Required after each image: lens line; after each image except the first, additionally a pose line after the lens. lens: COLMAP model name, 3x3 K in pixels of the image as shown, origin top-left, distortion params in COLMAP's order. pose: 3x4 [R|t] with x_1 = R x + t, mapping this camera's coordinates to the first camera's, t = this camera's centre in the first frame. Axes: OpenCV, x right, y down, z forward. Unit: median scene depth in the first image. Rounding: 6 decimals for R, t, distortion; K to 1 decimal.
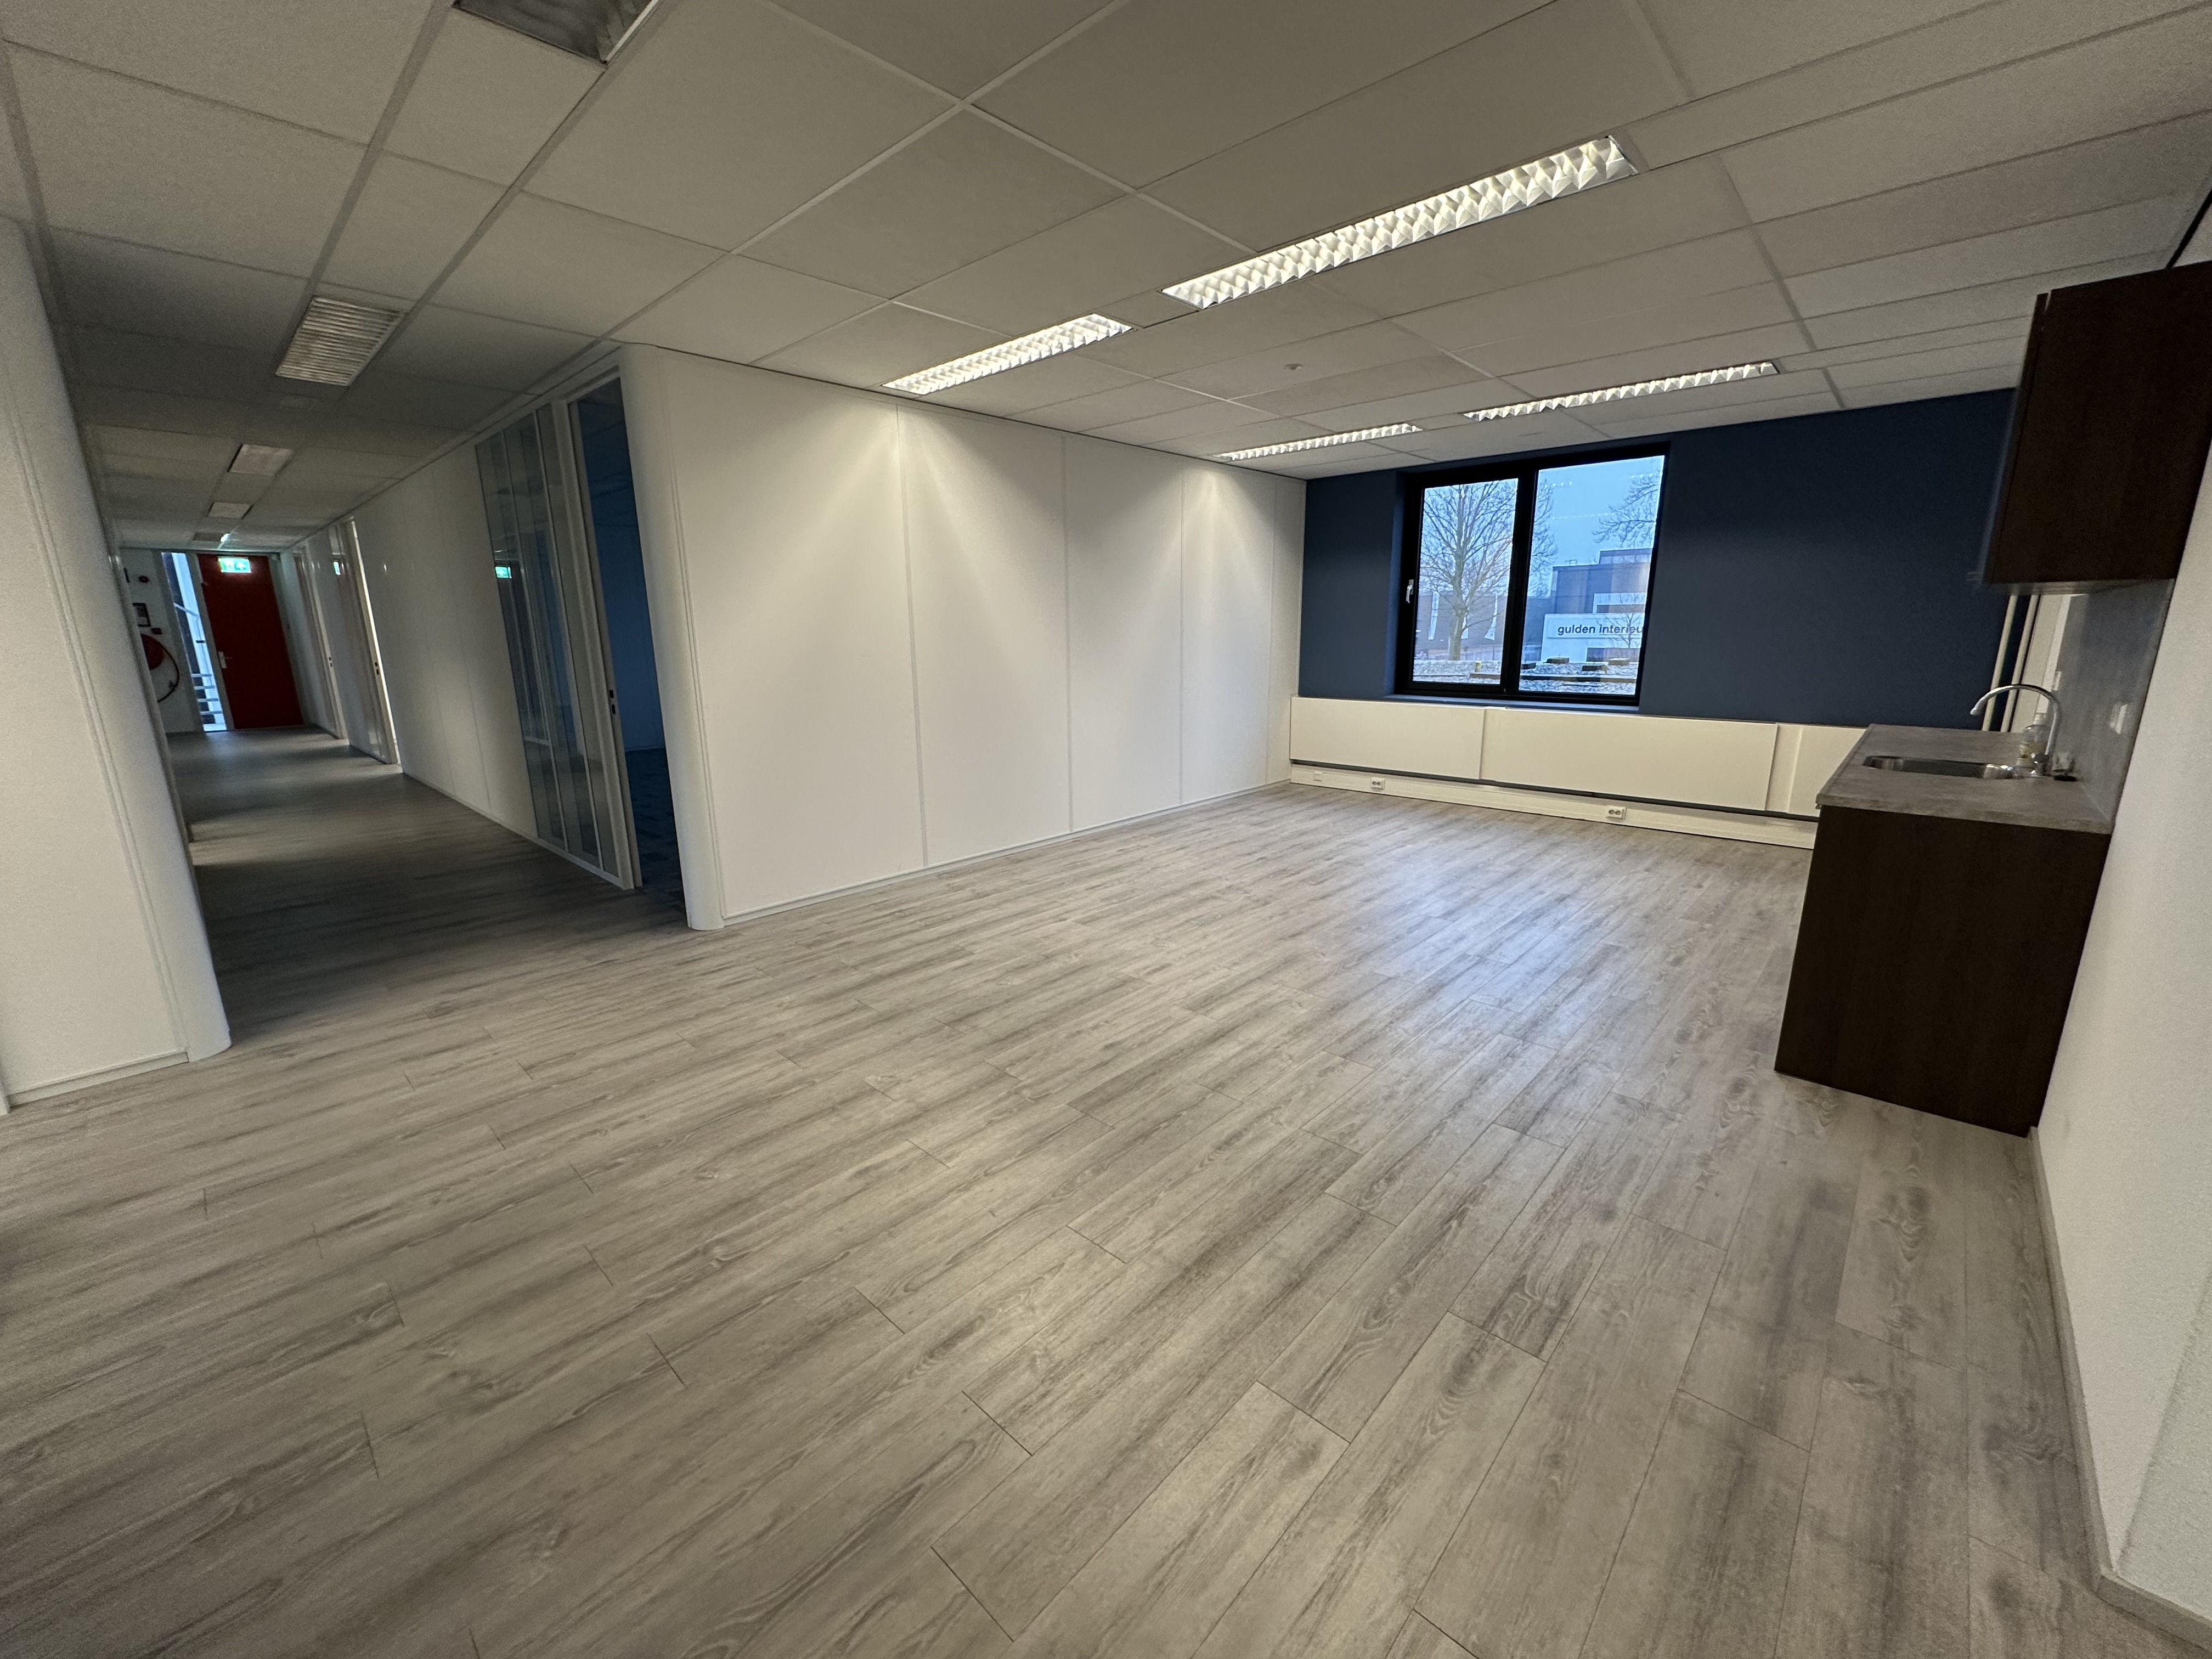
lens RADIAL K [[881.3, 0, 1106.6], [0, 881.3, 829.3], [0, 0, 1]] dist [-0.005651, -0.000330]
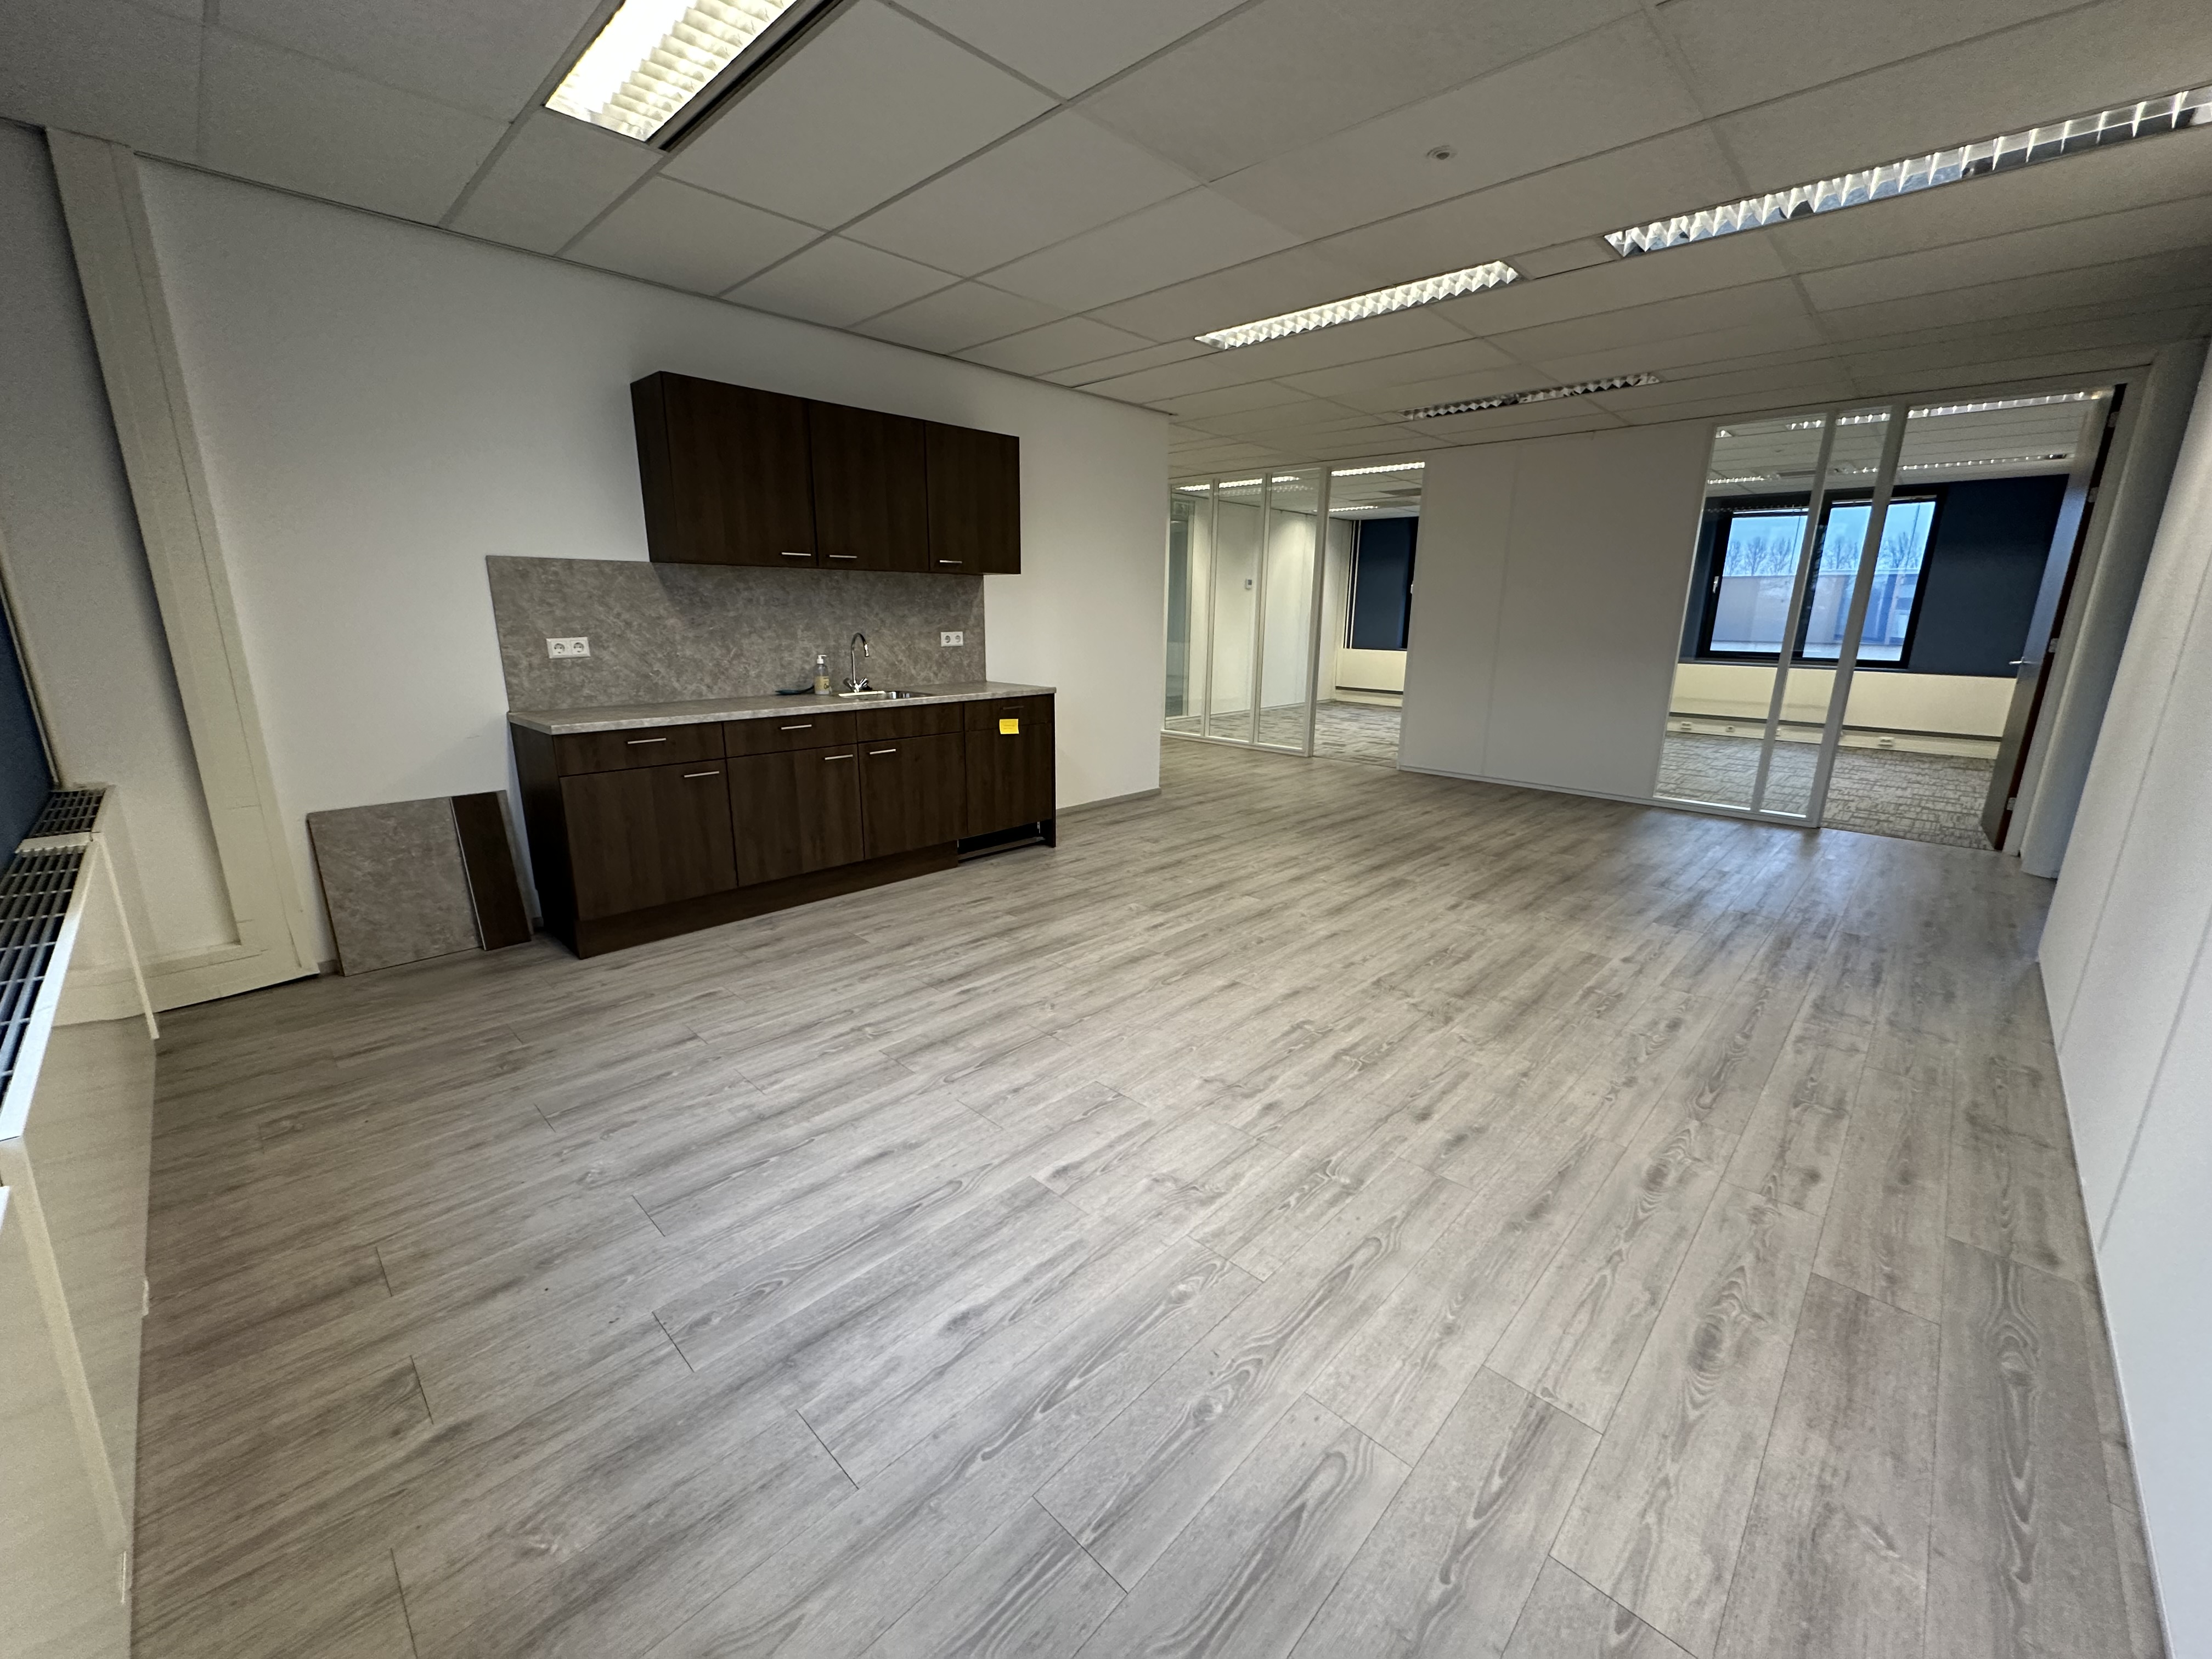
lens RADIAL K [[881.3, 0, 1097.3], [0, 881.3, 829.3], [0, 0, 1]] dist [-0.005651, -0.000330]
pose [[-0.999752, -0.003593, 0.021998, 0.420960], [0.006857, 0.889498, 0.456888, -0.377542], [-0.021209, 0.456925, -0.889252, 1.697553]]
